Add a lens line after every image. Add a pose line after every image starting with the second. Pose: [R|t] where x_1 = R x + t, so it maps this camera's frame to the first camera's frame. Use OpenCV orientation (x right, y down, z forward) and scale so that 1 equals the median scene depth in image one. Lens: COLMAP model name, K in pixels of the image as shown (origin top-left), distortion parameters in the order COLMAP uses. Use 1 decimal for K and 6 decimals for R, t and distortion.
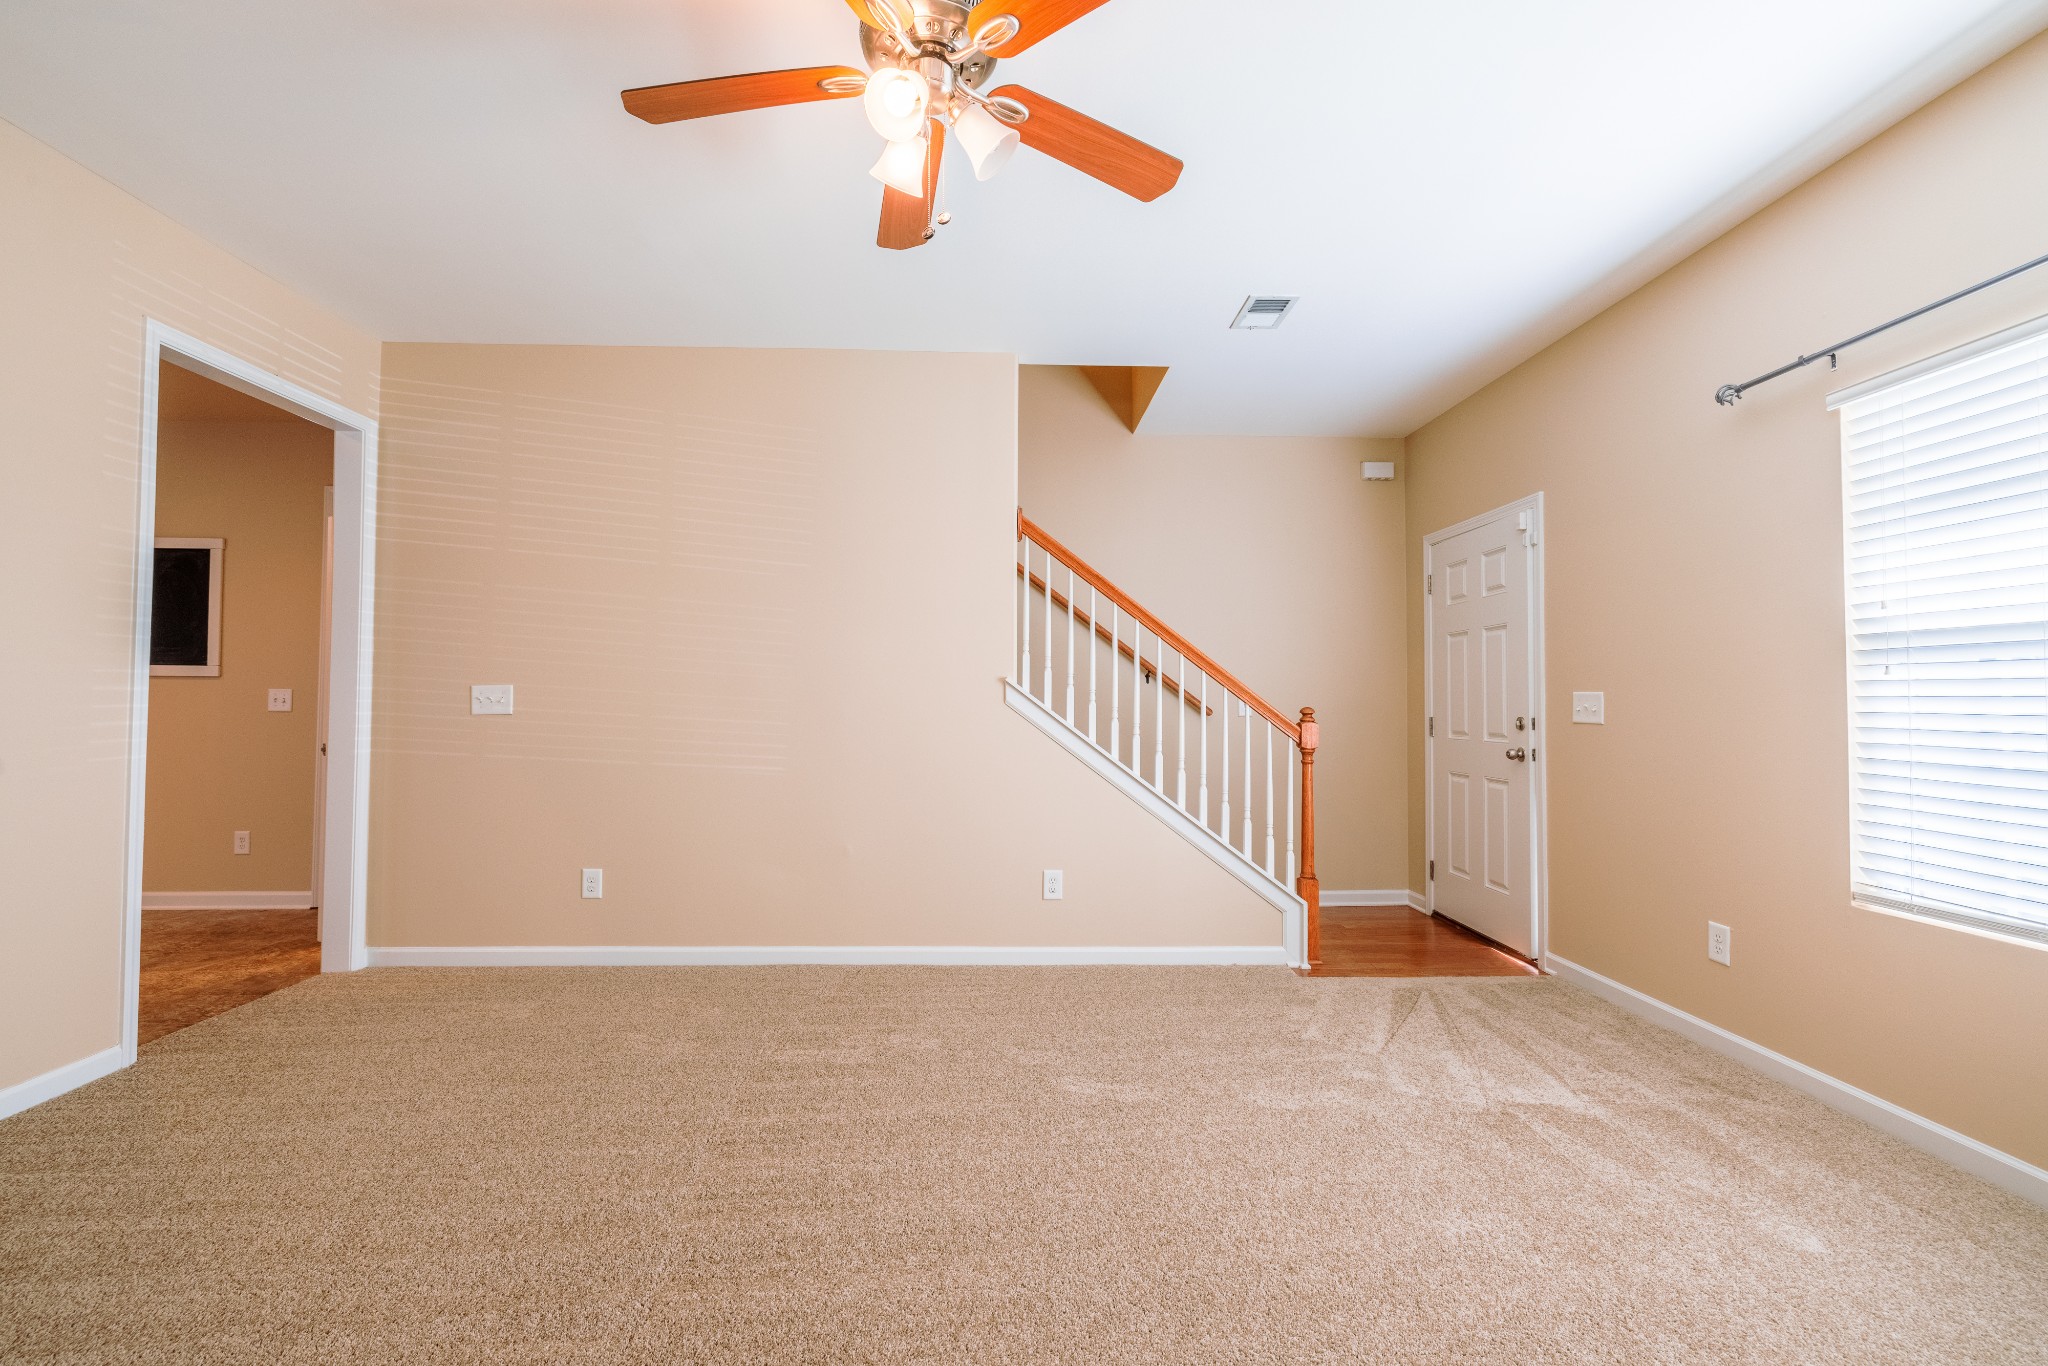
lens RADIAL K [[866.3, 0, 1026.1], [0, 866.3, 692.8], [0, 0, 1]] dist [0.002876, -0.001413]
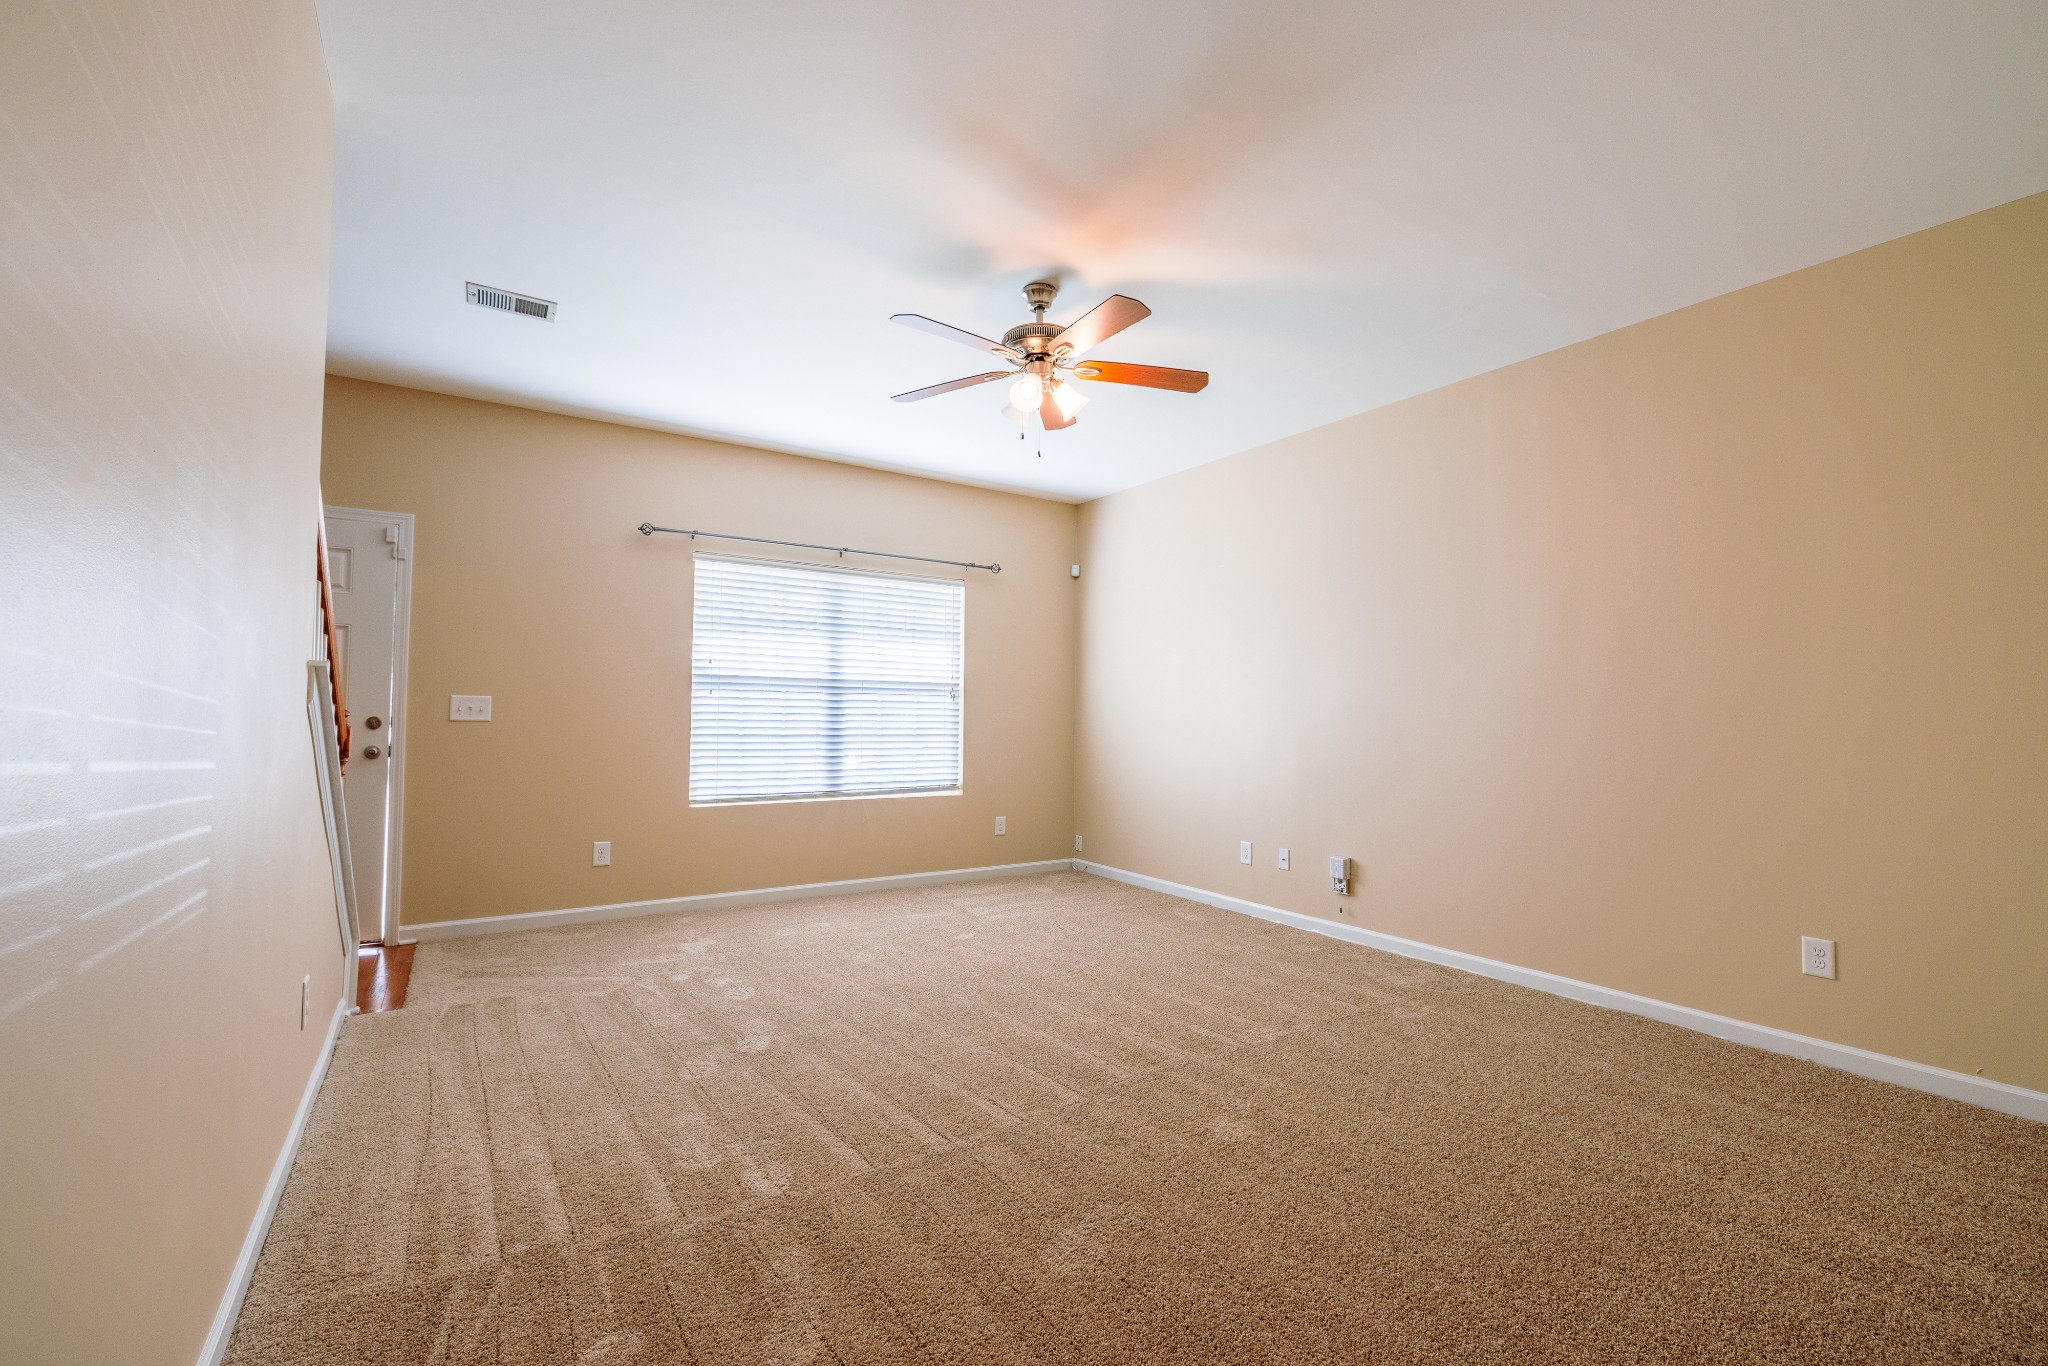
lens RADIAL K [[866.3, 0, 1025.1], [0, 866.3, 684.7], [0, 0, 1]] dist [0.002876, -0.001413]
pose [[-0.519566, 0.015758, 0.854285, -1.185442], [-0.024787, 0.999131, -0.033505, 0.007634], [-0.854071, -0.038583, -0.518724, 1.385597]]
